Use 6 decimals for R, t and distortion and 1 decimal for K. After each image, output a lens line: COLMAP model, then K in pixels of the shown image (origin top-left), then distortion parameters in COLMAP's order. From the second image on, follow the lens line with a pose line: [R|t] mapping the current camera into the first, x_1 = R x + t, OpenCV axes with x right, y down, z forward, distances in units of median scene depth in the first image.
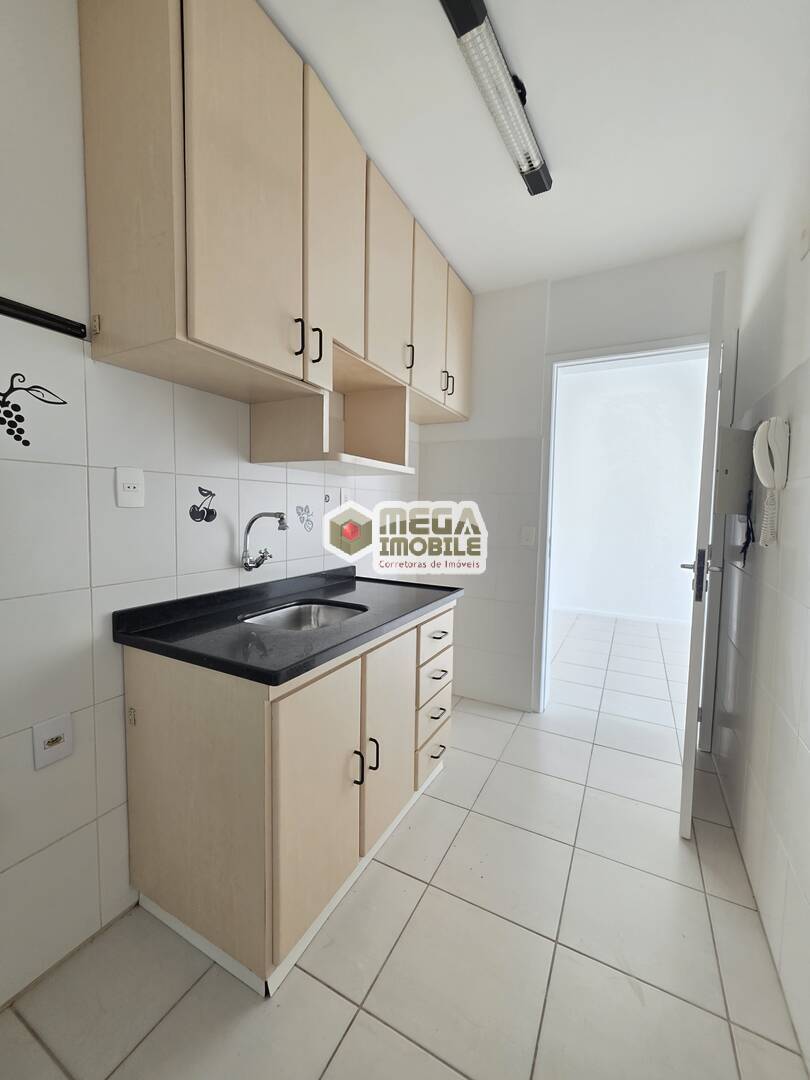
lens RADIAL K [[434.3, 0, 403.2], [0, 434.3, 537.2], [0, 0, 1]] dist [0.002586, 0.000358]
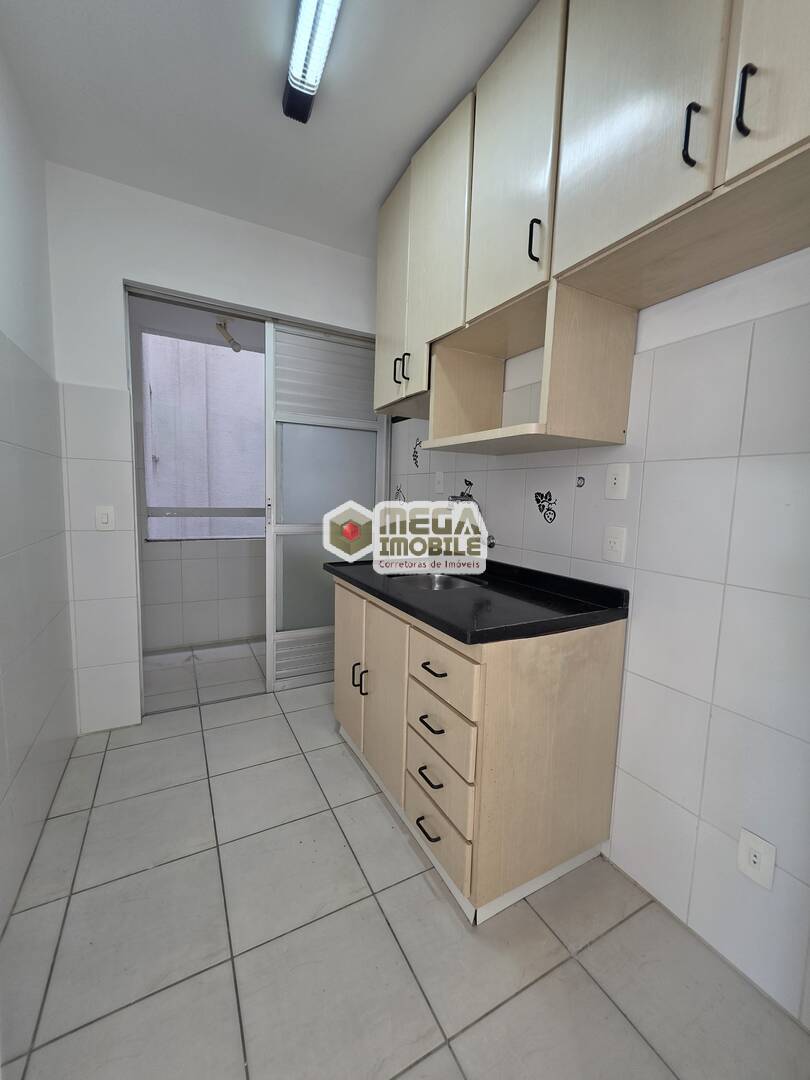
lens RADIAL K [[434.3, 0, 403.2], [0, 434.3, 537.2], [0, 0, 1]] dist [0.002586, 0.000358]
pose [[-0.555533, 0.054071, -0.829735, 0.818523], [-0.090232, 0.988070, 0.124803, -0.082526], [0.826584, 0.144201, -0.544026, 1.561885]]
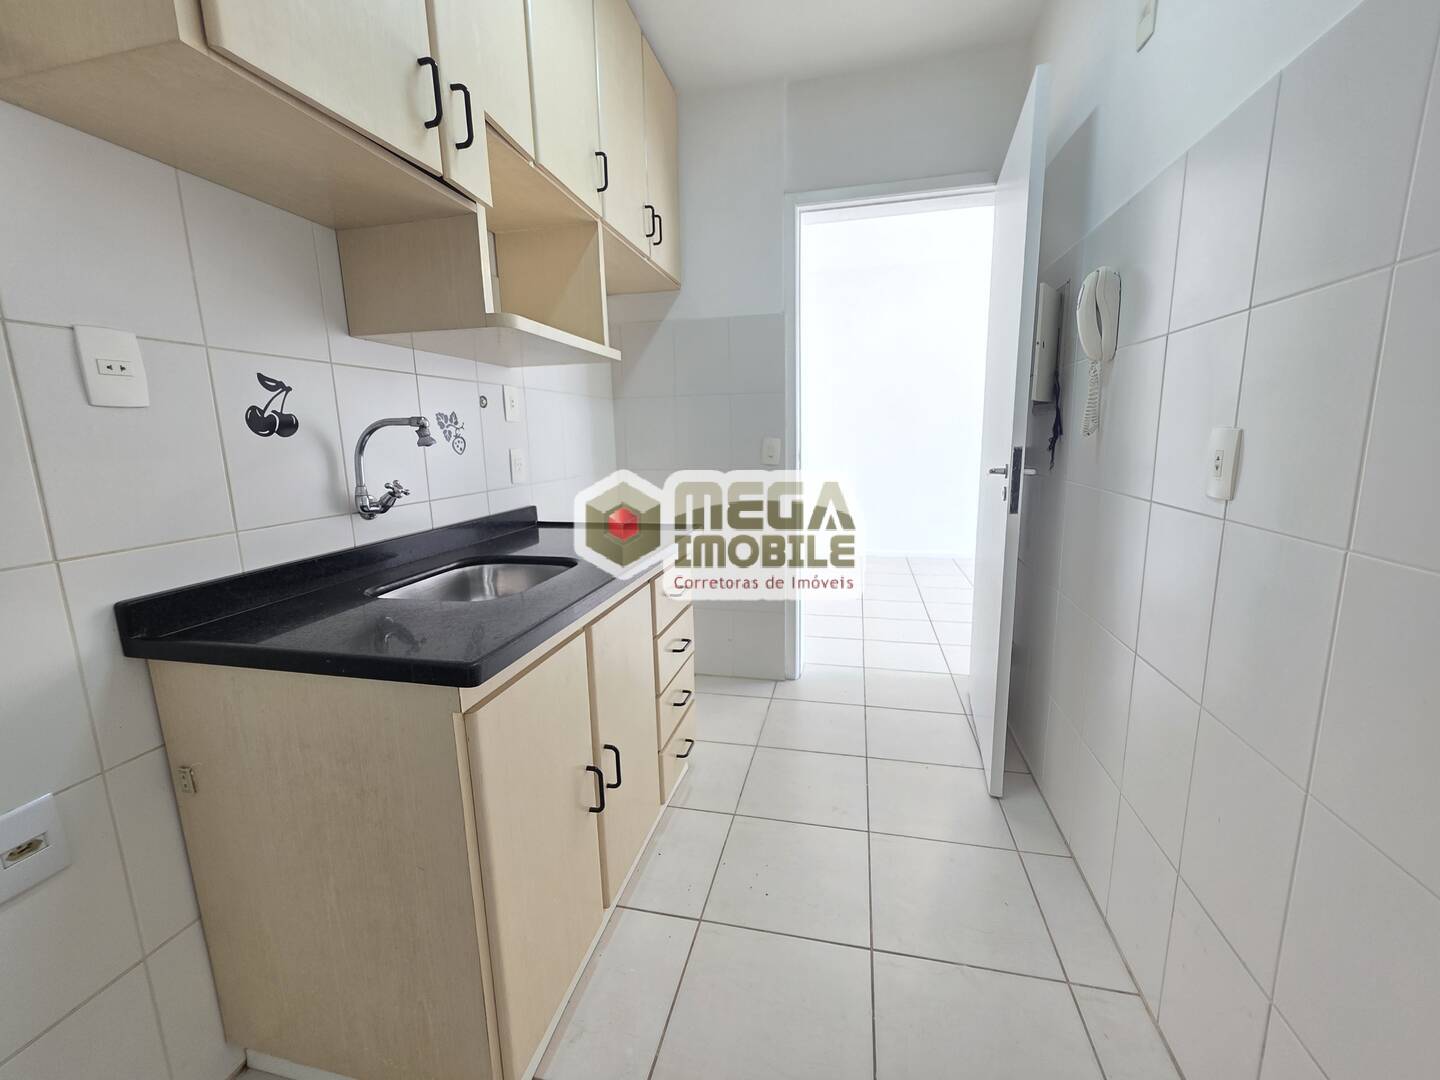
lens RADIAL K [[577.8, 0, 716.2], [0, 577.8, 535.8], [0, 0, 1]] dist [0.001823, -0.000268]
pose [[0.966301, -0.081956, 0.244018, -0.091201], [0.055660, 0.992060, 0.112780, 0.039455], [-0.251323, -0.095397, 0.963191, 0.102335]]
